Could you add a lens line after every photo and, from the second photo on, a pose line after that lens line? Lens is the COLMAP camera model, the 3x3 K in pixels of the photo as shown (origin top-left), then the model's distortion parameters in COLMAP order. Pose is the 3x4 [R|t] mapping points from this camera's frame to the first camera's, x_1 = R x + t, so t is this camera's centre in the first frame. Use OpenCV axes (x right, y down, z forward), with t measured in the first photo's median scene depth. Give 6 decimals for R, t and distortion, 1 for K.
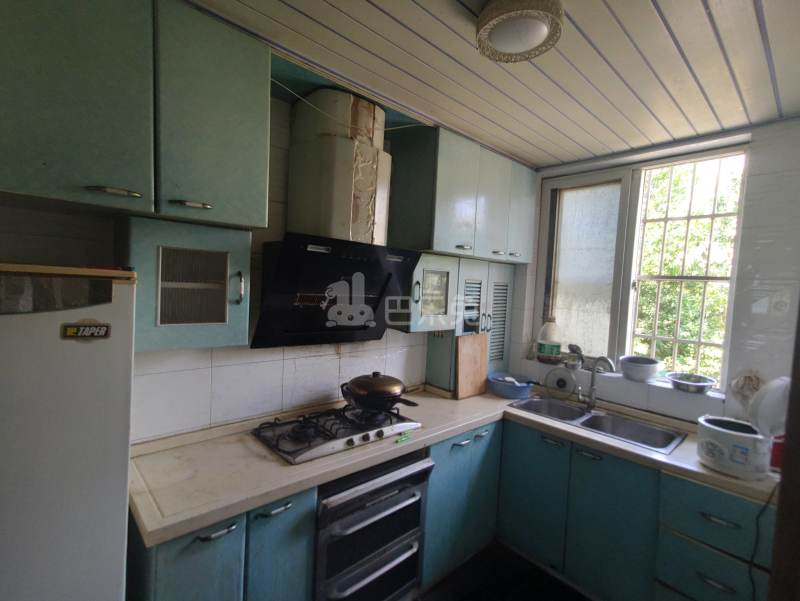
lens RADIAL K [[385.7, 0, 400.0], [0, 385.7, 300.5], [0, 0, 1]] dist [0.020655, 0.000375]
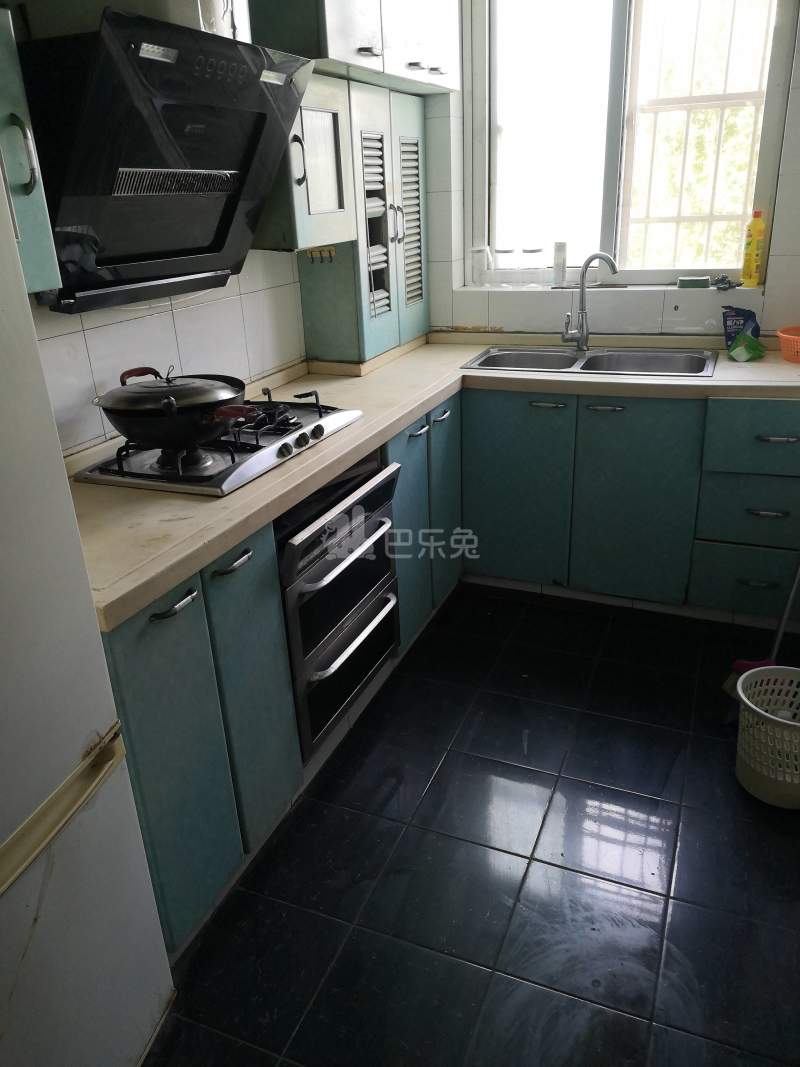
lens RADIAL K [[821.9, 0, 400.0], [0, 821.9, 533.5], [0, 0, 1]] dist [0.004843, -0.001059]
pose [[0.903961, -0.240374, 0.353659, -0.324614], [0.103155, 0.925206, 0.365174, 0.049068], [-0.414986, -0.293621, 0.861146, -0.089331]]
